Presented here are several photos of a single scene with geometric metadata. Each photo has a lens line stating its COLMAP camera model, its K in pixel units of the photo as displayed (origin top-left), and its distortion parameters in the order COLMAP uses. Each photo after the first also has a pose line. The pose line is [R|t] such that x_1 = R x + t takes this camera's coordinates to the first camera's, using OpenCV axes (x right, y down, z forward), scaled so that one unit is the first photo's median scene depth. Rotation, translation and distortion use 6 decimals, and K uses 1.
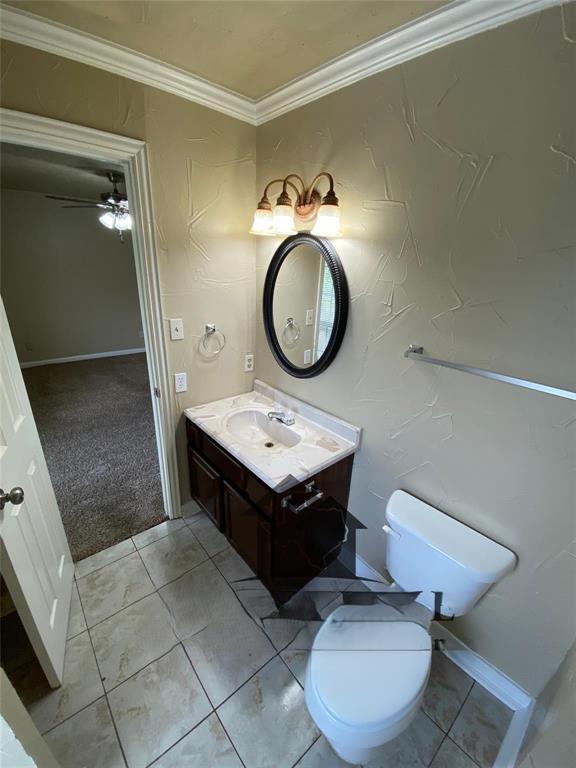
lens RADIAL K [[307.3, 0, 286.9], [0, 307.3, 393.0], [0, 0, 1]] dist [0.002210, -0.014774]
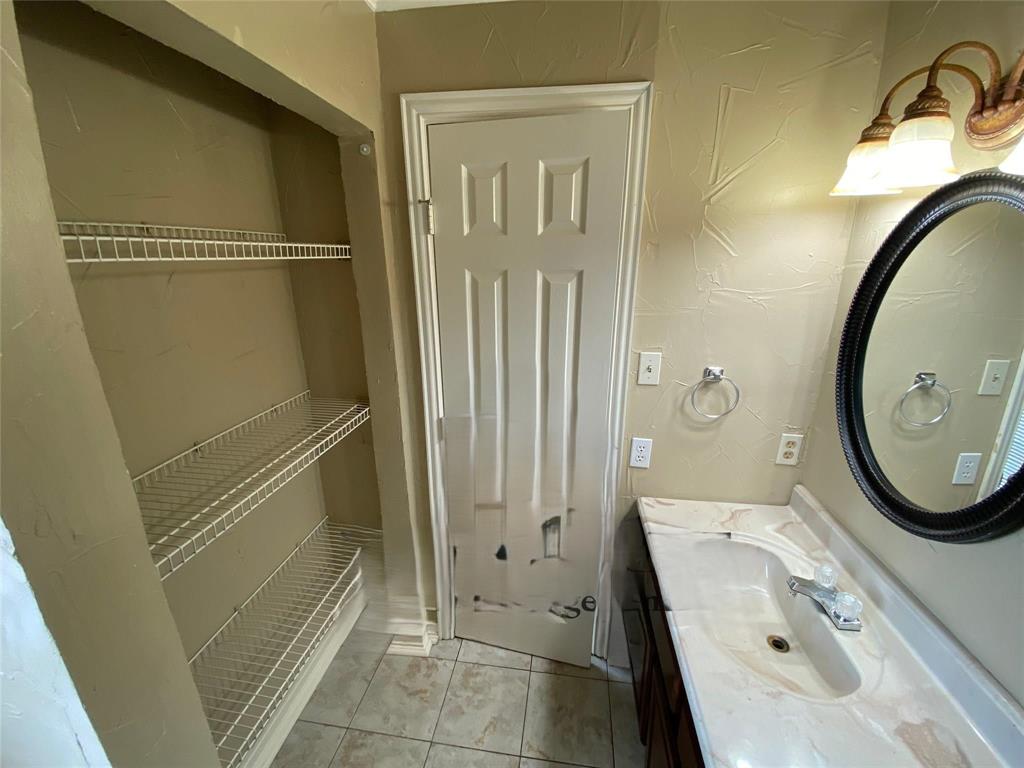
lens RADIAL K [[419.0, 0, 512.0], [0, 419.0, 384.0], [0, 0, 1]] dist [0.016971, -0.017110]
pose [[0.659418, 0.166678, -0.733066, 0.077037], [-0.243310, 0.969947, 0.001672, -0.112390], [0.711314, 0.177260, 0.680155, 0.244660]]
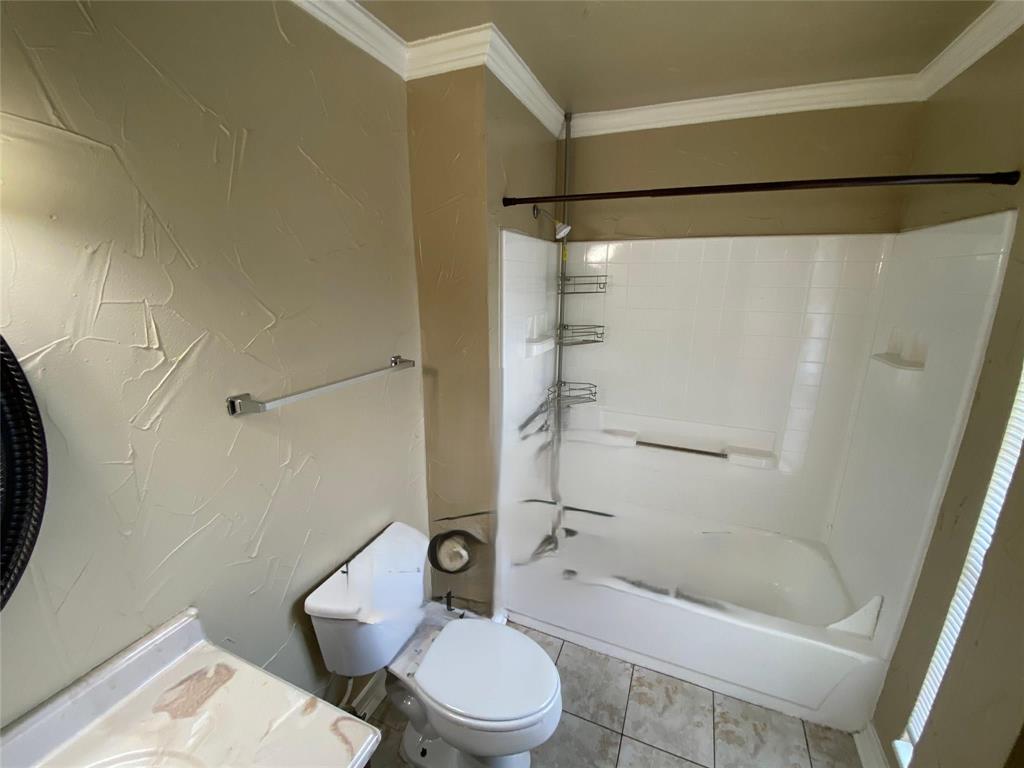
lens RADIAL K [[409.7, 0, 521.2], [0, 409.7, 383.2], [0, 0, 1]] dist [0.002210, -0.014774]
pose [[-0.450109, -0.266993, 0.852125, -0.374589], [0.309785, 0.848305, 0.429431, -0.253649], [-0.837517, 0.457267, -0.299119, 0.553841]]
